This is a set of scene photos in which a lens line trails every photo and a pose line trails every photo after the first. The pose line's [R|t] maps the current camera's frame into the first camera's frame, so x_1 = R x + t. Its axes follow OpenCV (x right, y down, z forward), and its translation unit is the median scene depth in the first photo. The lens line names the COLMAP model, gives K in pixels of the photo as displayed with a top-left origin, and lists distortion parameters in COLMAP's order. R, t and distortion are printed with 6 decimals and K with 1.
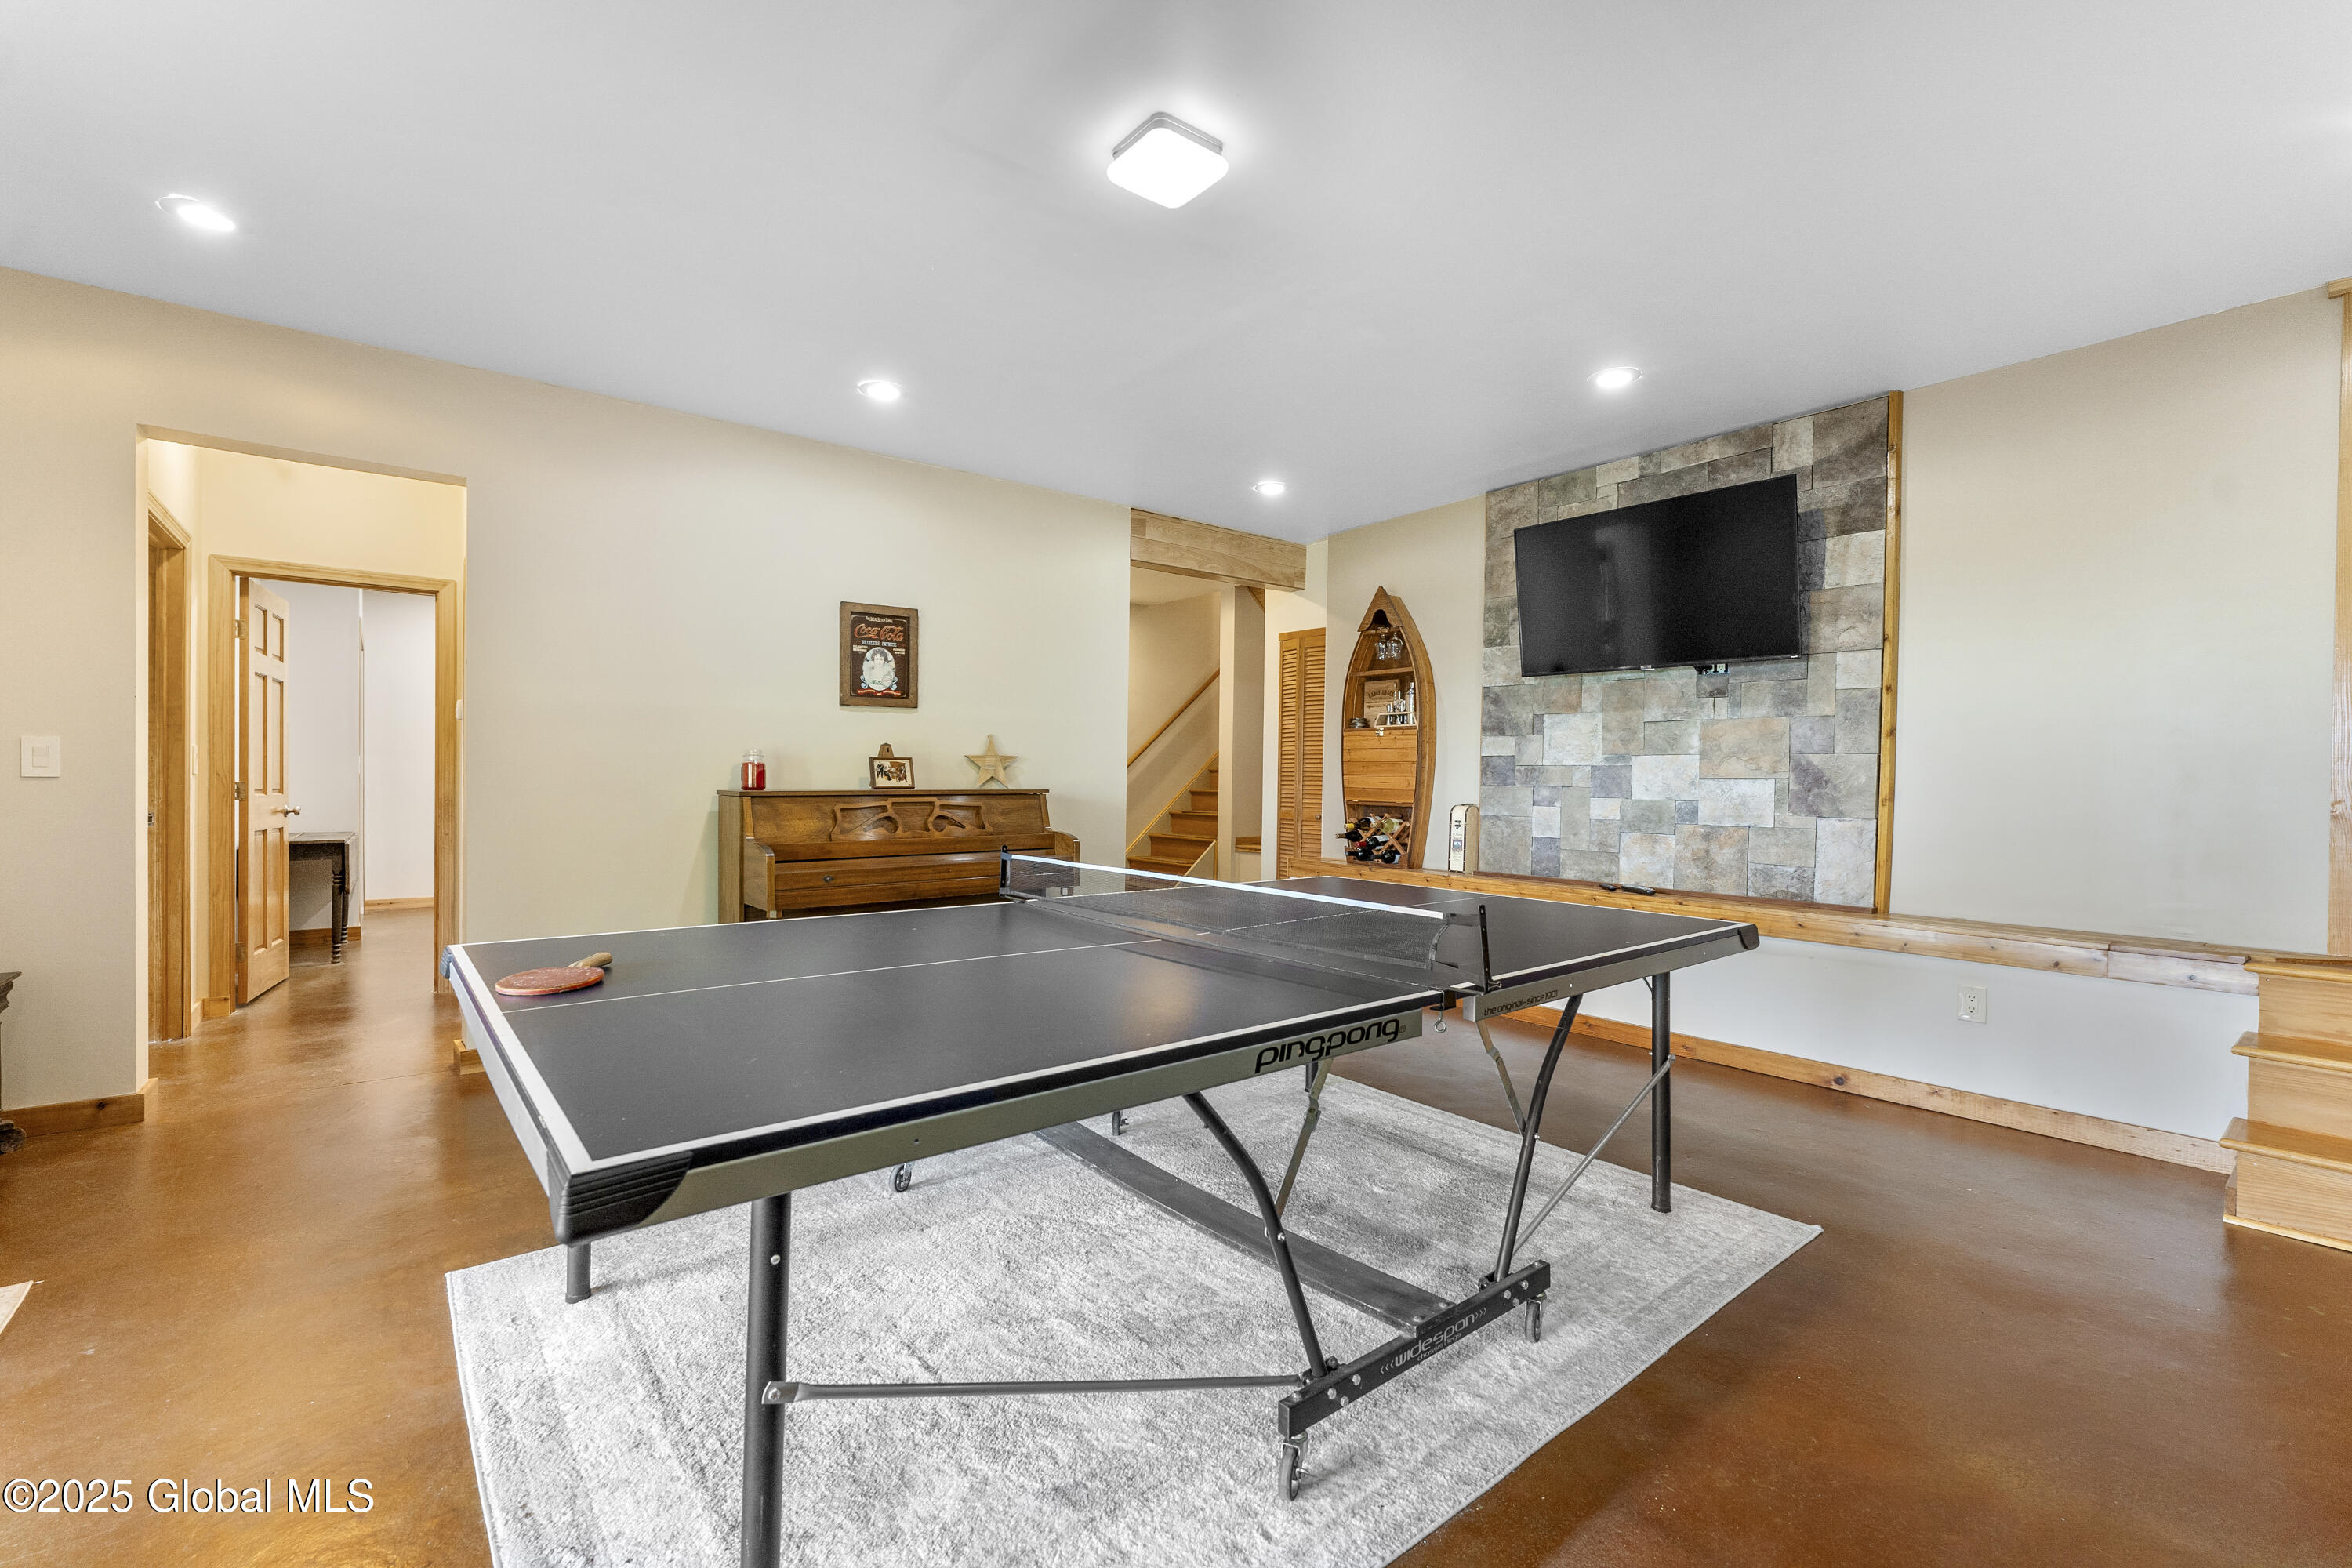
lens RADIAL K [[1012.4, 0, 1177.9], [0, 1012.4, 746.9], [0, 0, 1]] dist [-0.022283, -0.000072]
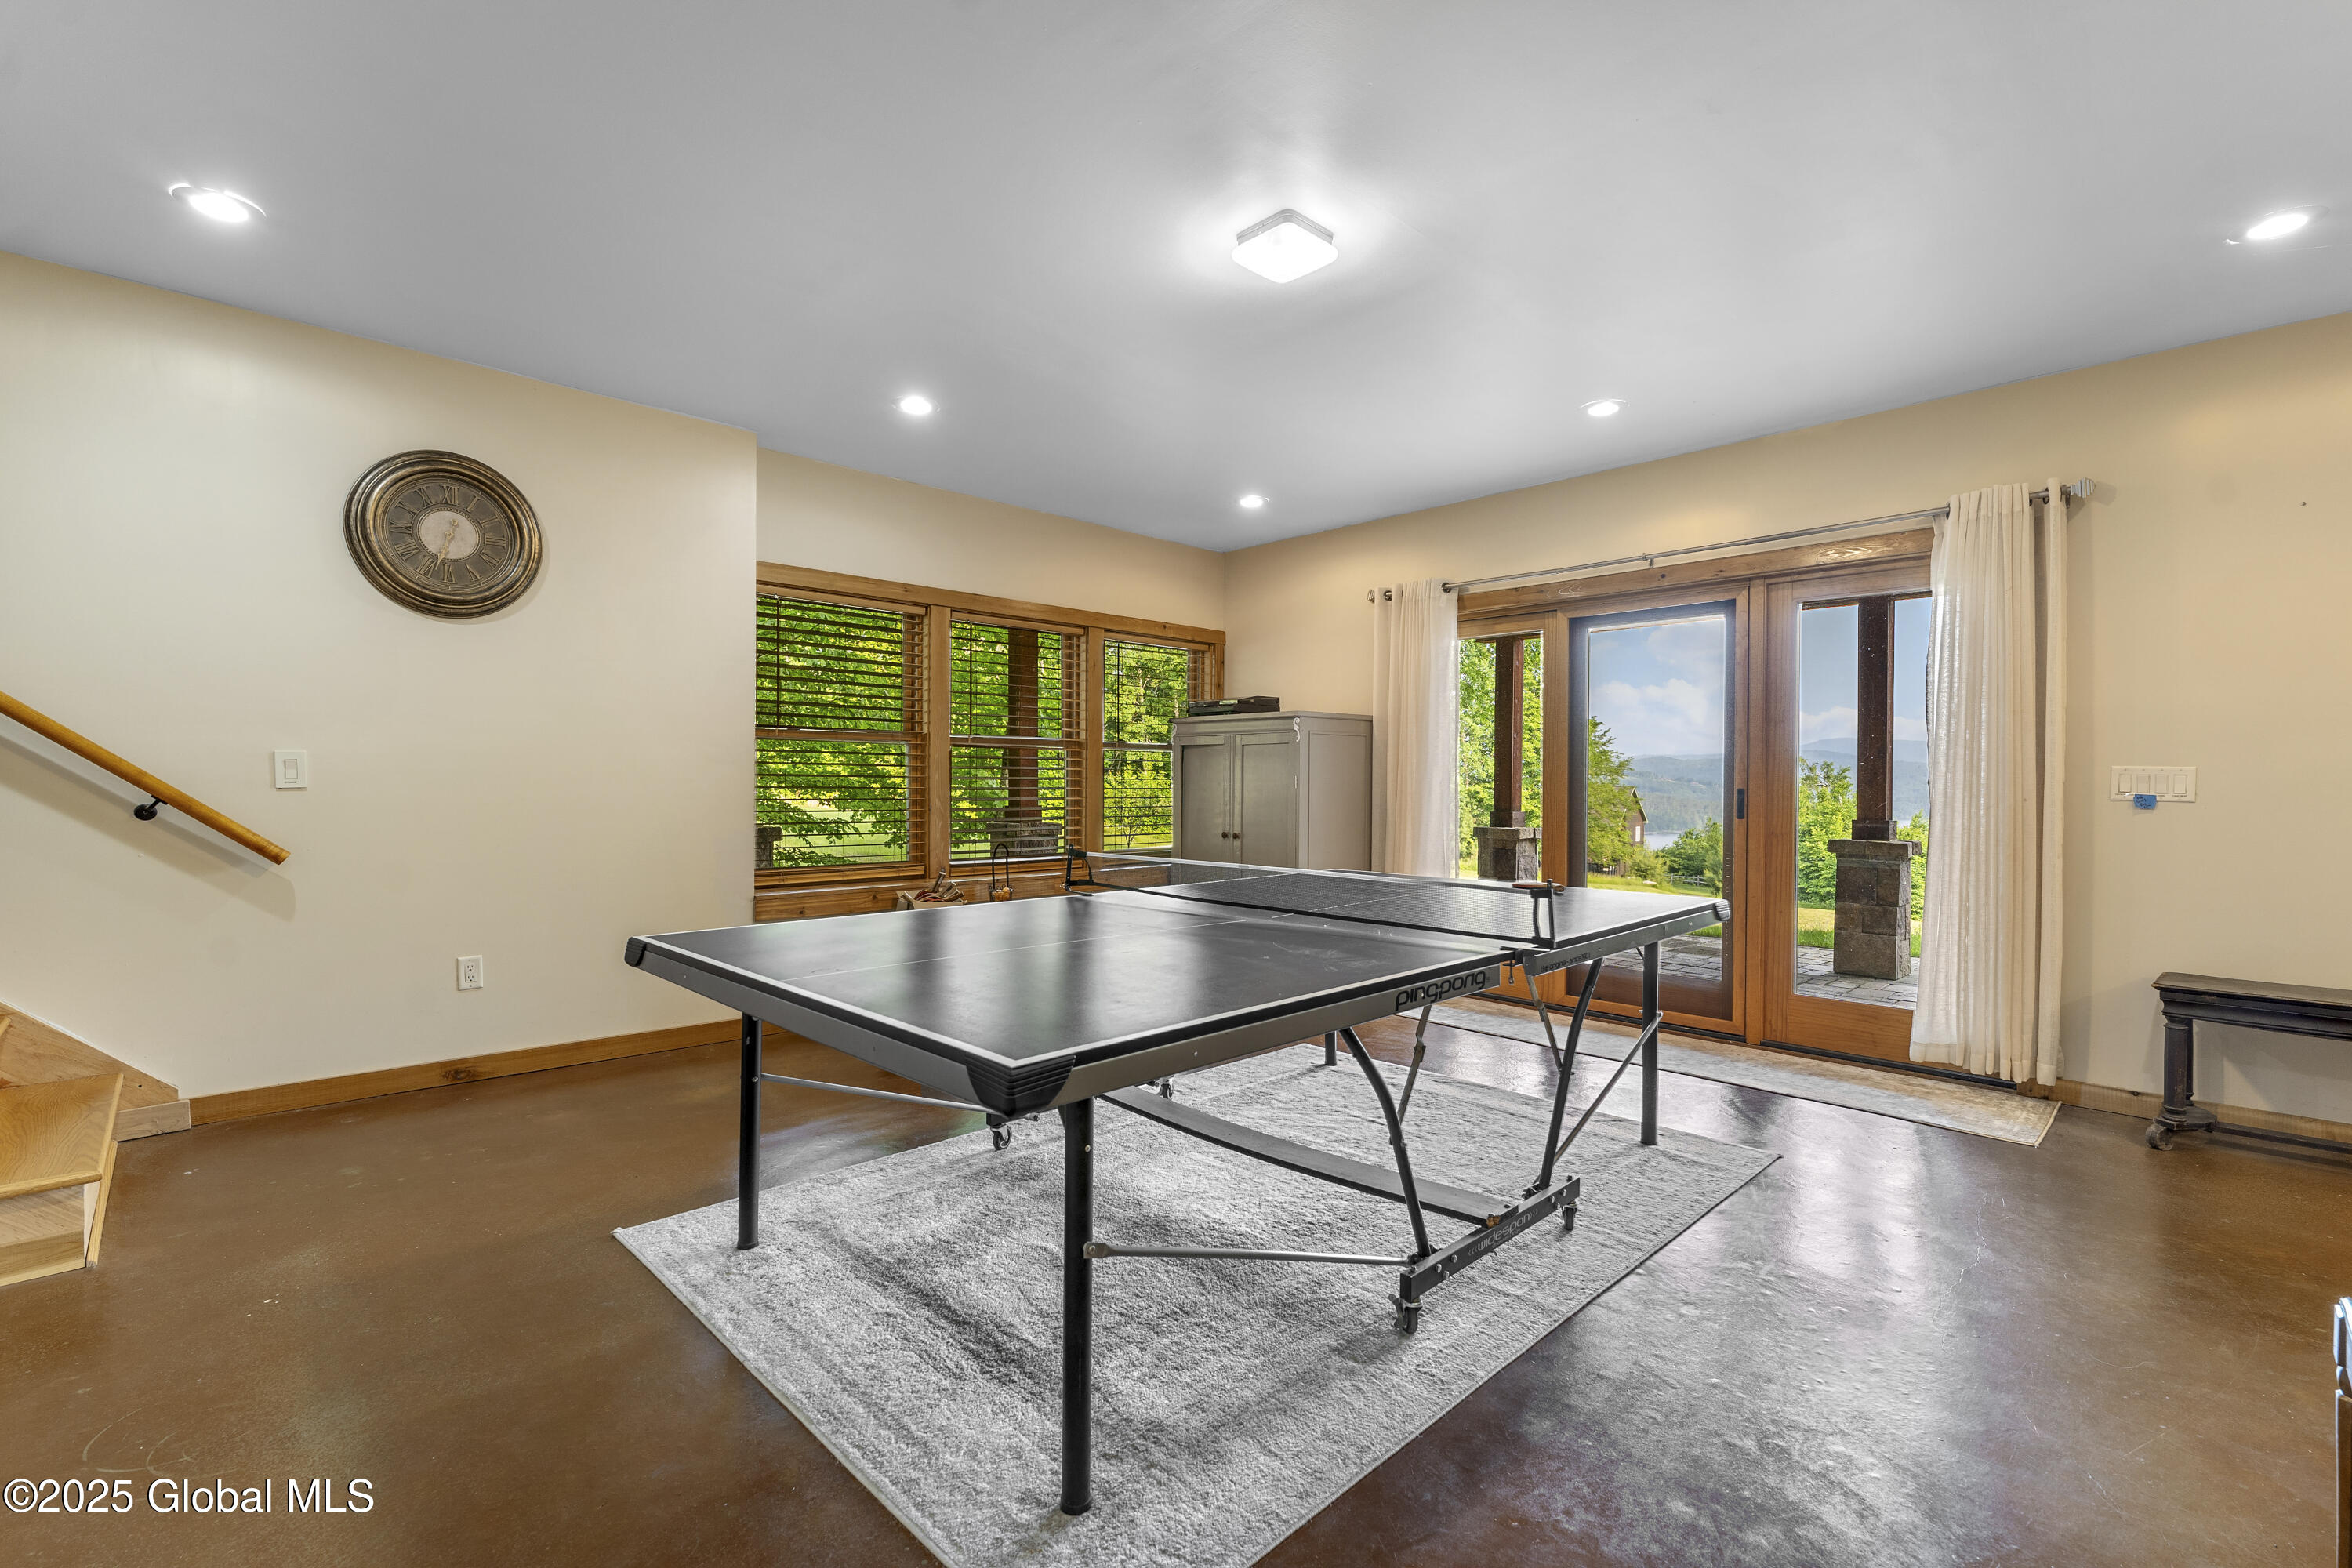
lens RADIAL K [[1028.9, 0, 1173.5], [0, 1028.9, 789.5], [0, 0, 1]] dist [0.001319, 0.000062]
pose [[0.996599, -0.005098, 0.082240, -0.271029], [0.001787, 0.999187, 0.040278, -0.006541], [-0.082379, -0.039994, 0.995798, -0.224463]]
